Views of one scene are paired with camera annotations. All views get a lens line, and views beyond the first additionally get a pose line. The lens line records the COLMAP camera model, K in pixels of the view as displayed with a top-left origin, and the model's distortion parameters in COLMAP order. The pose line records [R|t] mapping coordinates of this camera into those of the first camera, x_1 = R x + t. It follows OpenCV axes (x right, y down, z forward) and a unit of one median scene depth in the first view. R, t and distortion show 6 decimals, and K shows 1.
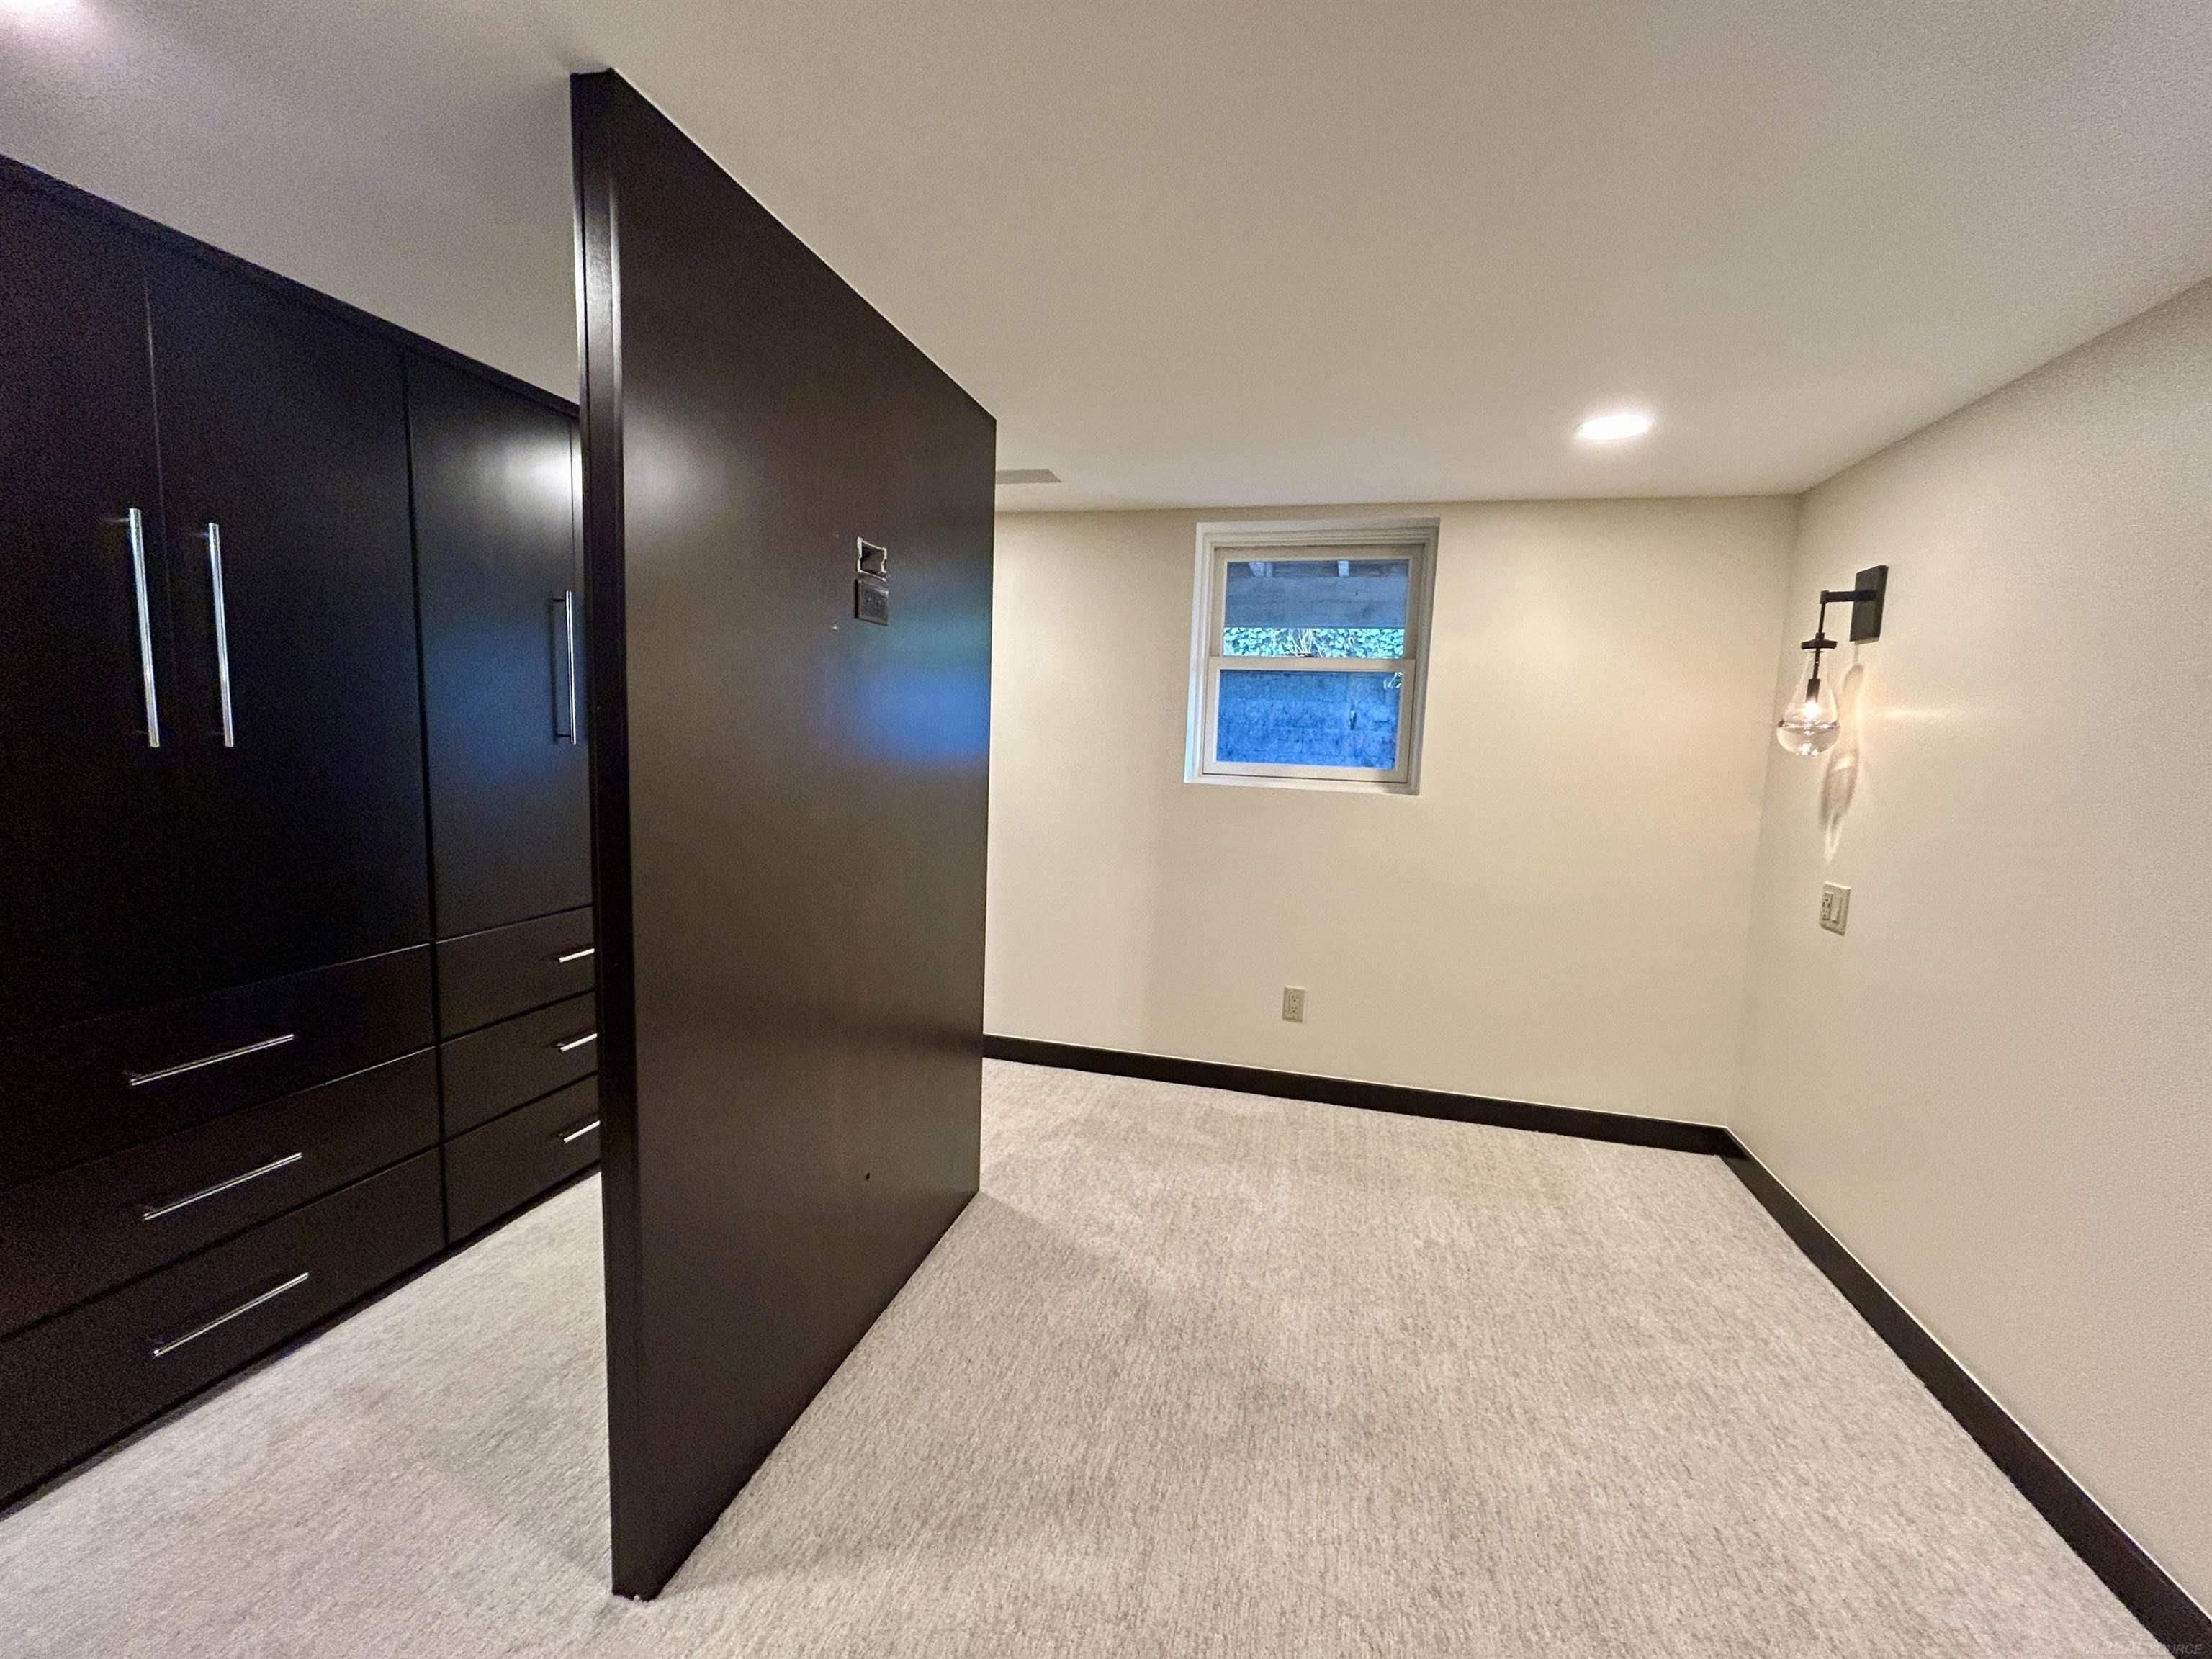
lens RADIAL K [[897.5, 0, 1101.7], [0, 897.5, 827.8], [0, 0, 1]] dist [-0.000438, 0.000389]
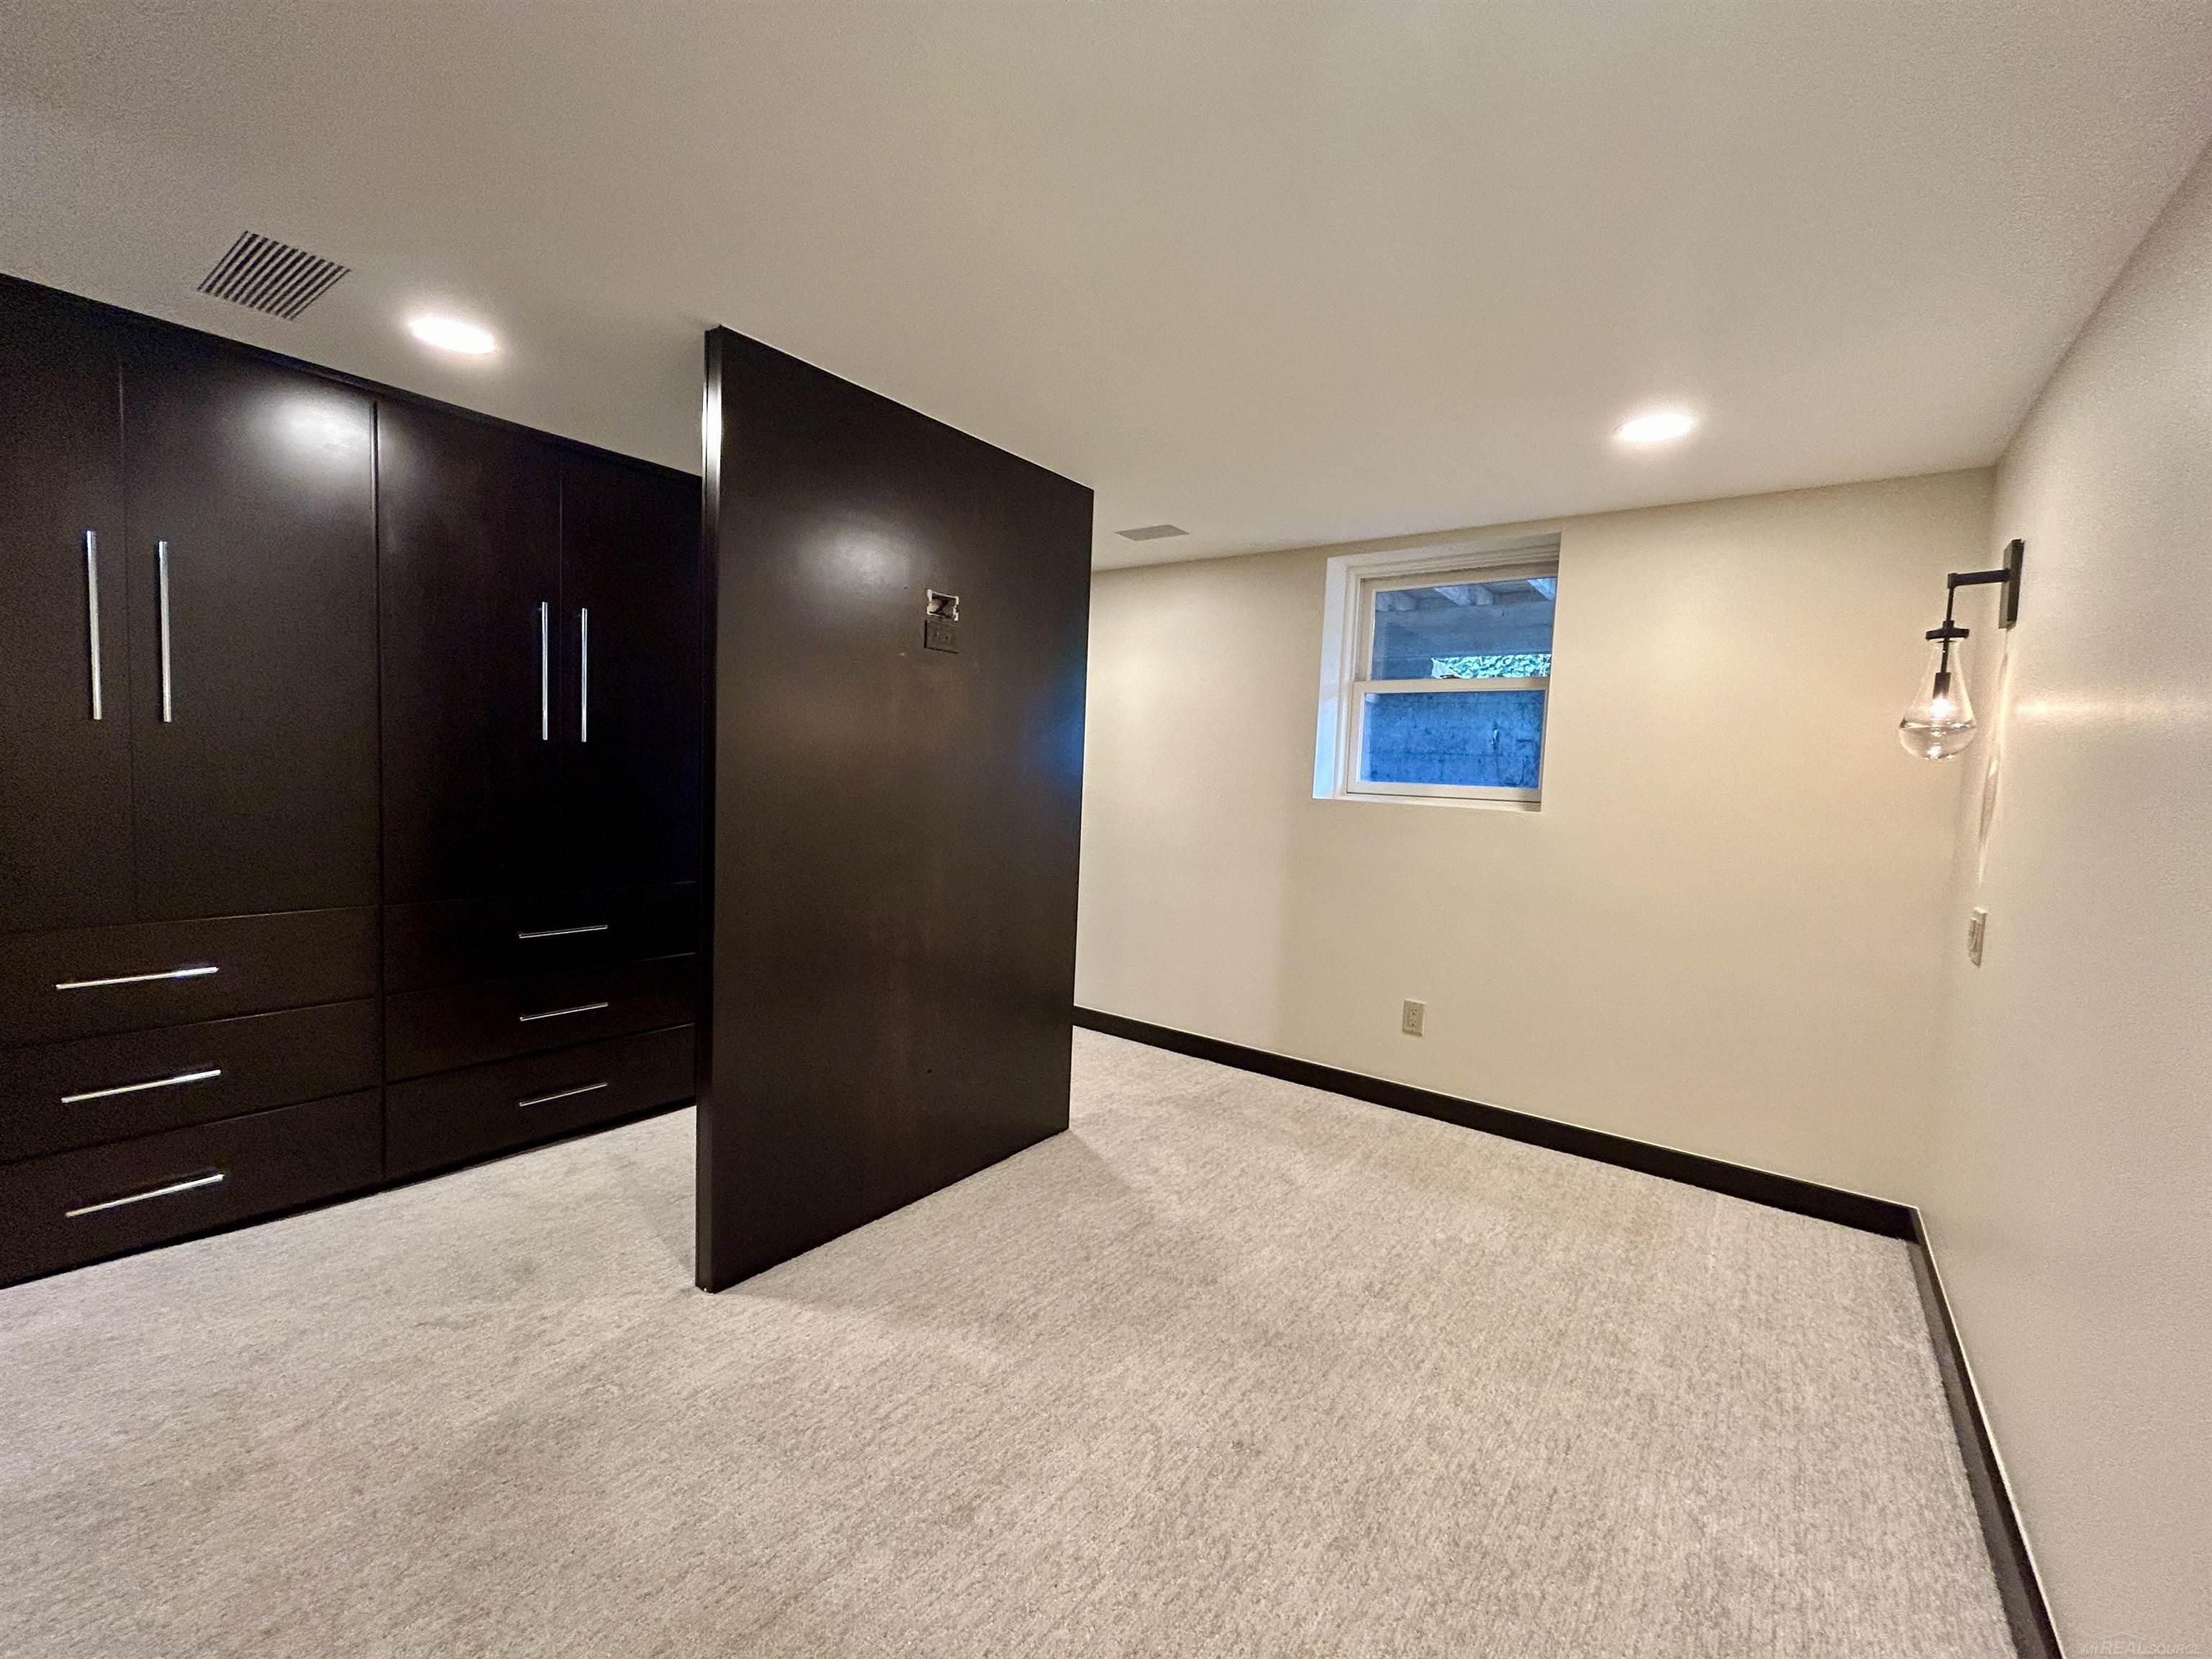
lens RADIAL K [[897.5, 0, 1101.7], [0, 897.5, 827.8], [0, 0, 1]] dist [-0.000438, 0.000389]
pose [[0.927630, 0.026446, -0.372562, 0.346347], [-0.048324, 0.997604, -0.049508, 0.066985], [0.370360, 0.063929, 0.926686, -0.108413]]
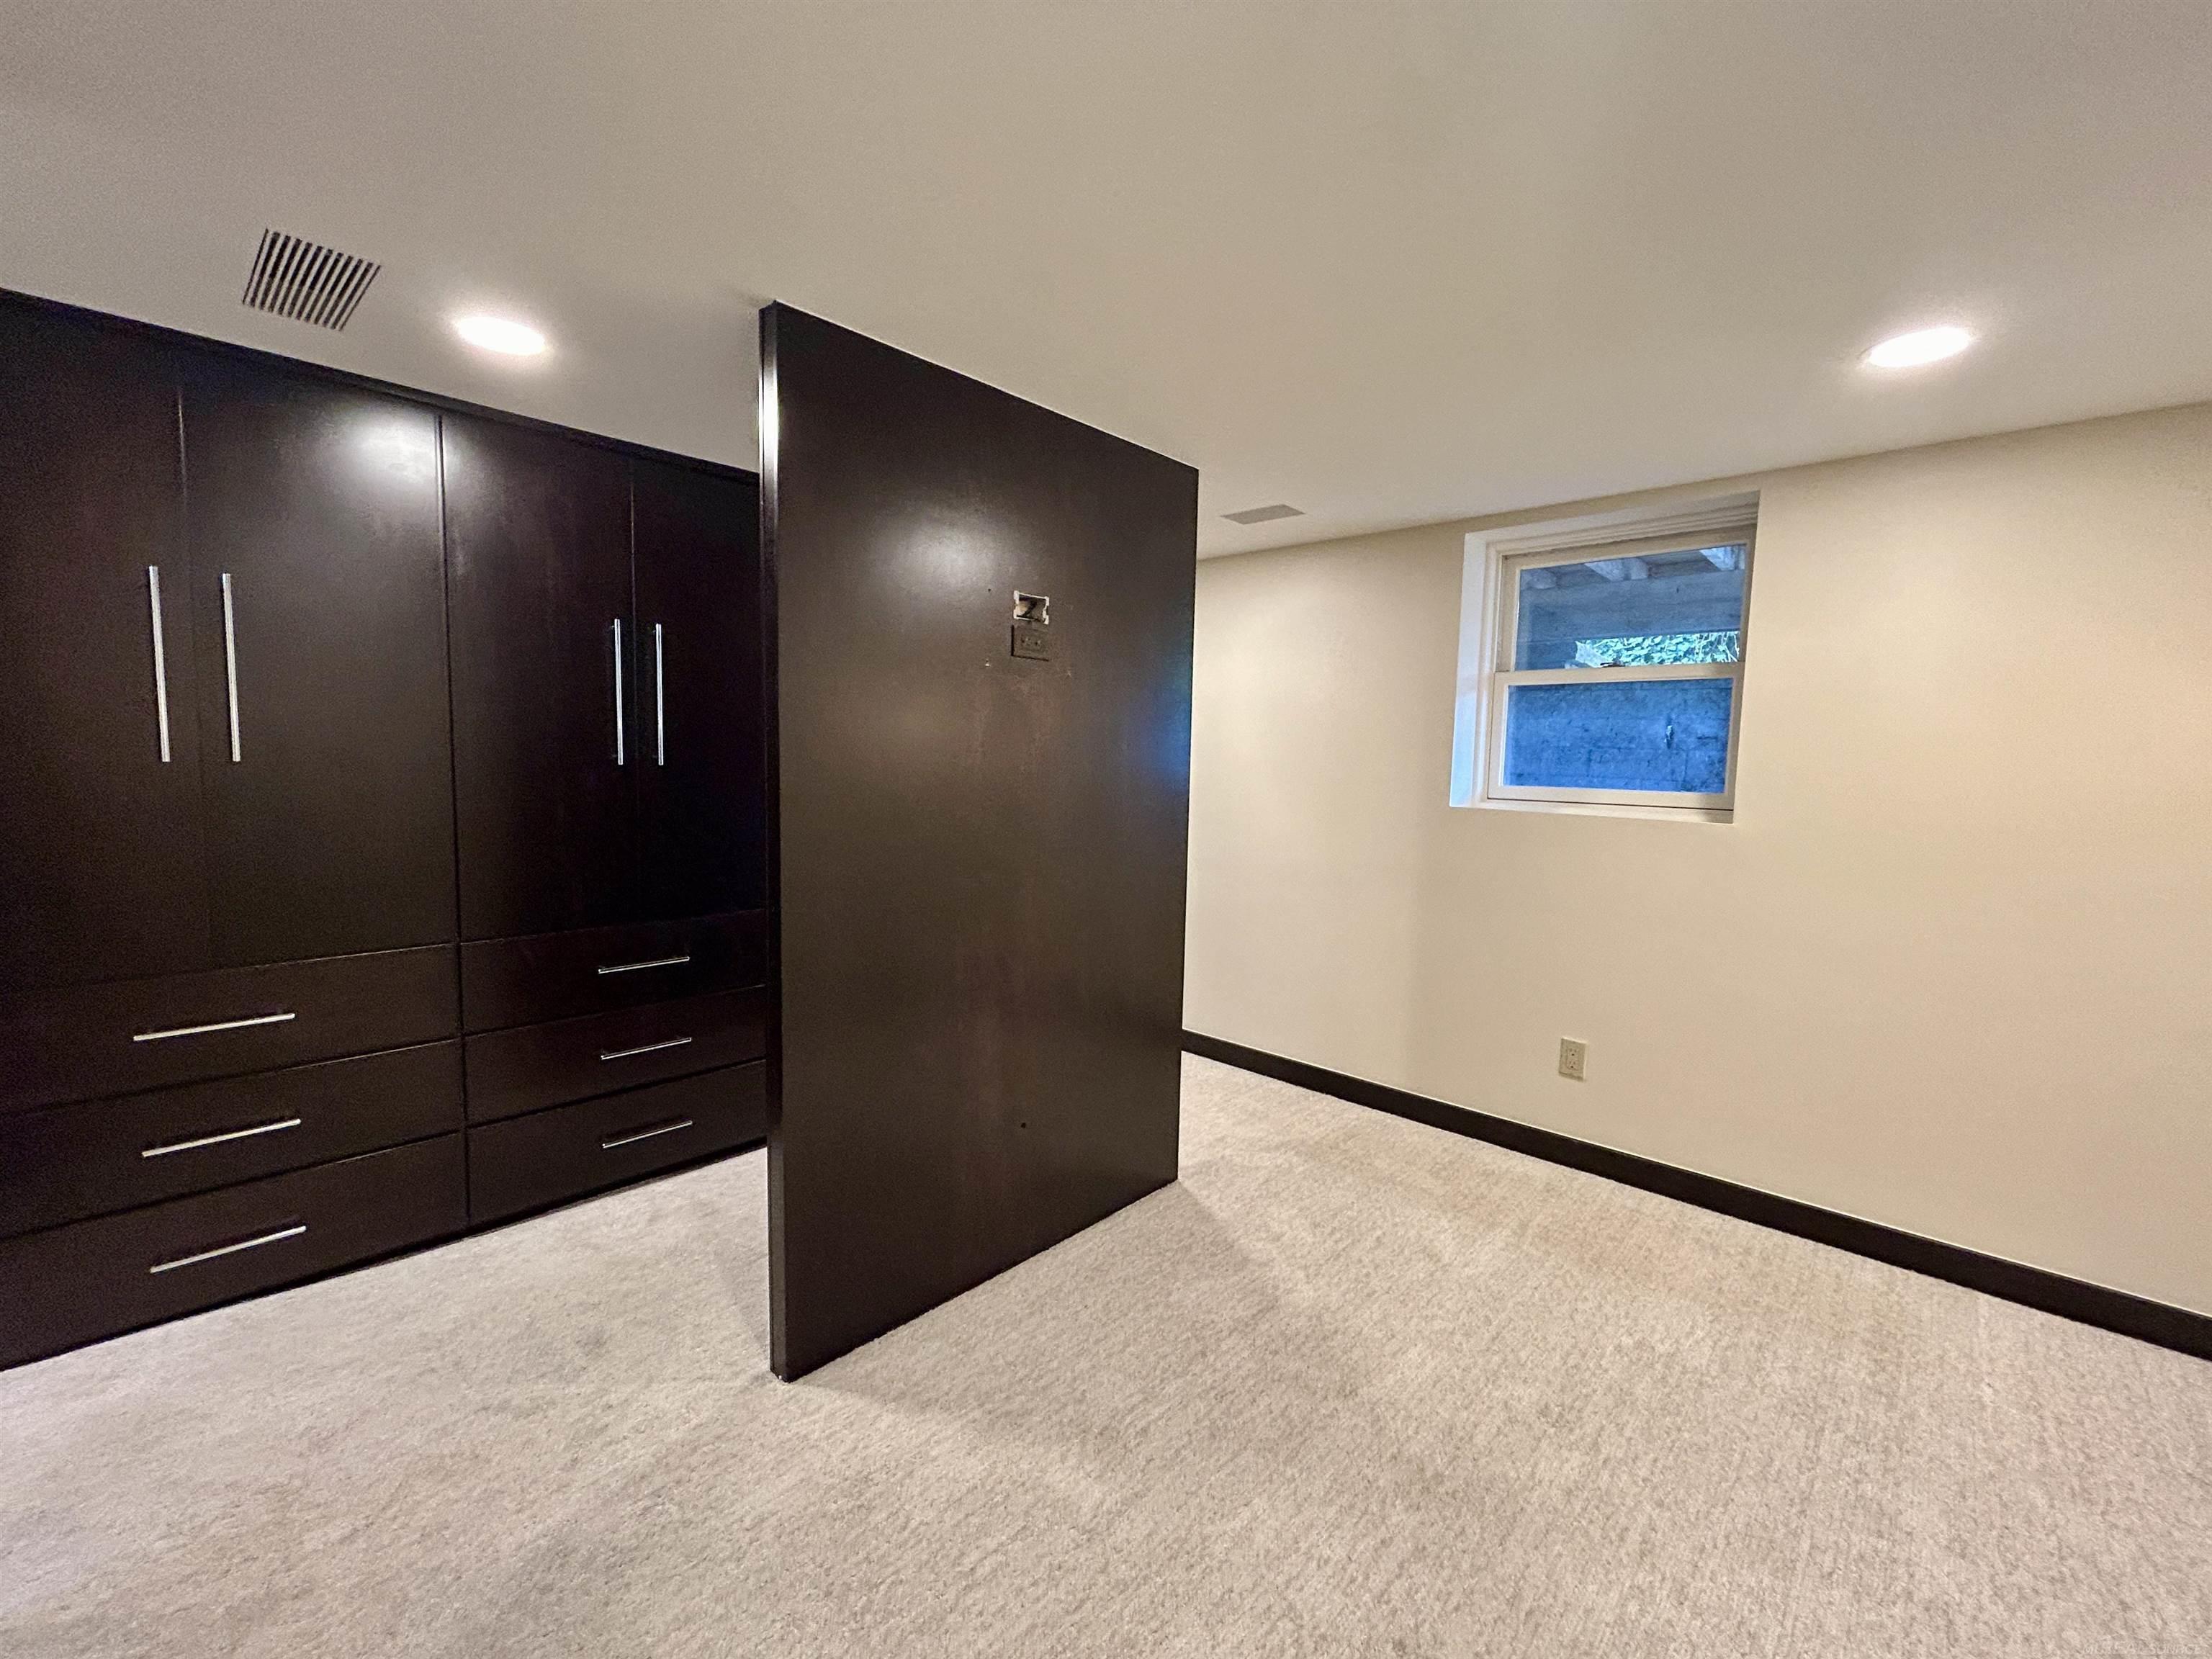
lens RADIAL K [[897.5, 0, 1101.7], [0, 897.5, 827.8], [0, 0, 1]] dist [-0.000438, 0.000389]
pose [[0.880961, 0.021548, -0.472698, 0.291854], [-0.041943, 0.998586, -0.032648, 0.024555], [0.471326, 0.048588, 0.880620, -0.006938]]
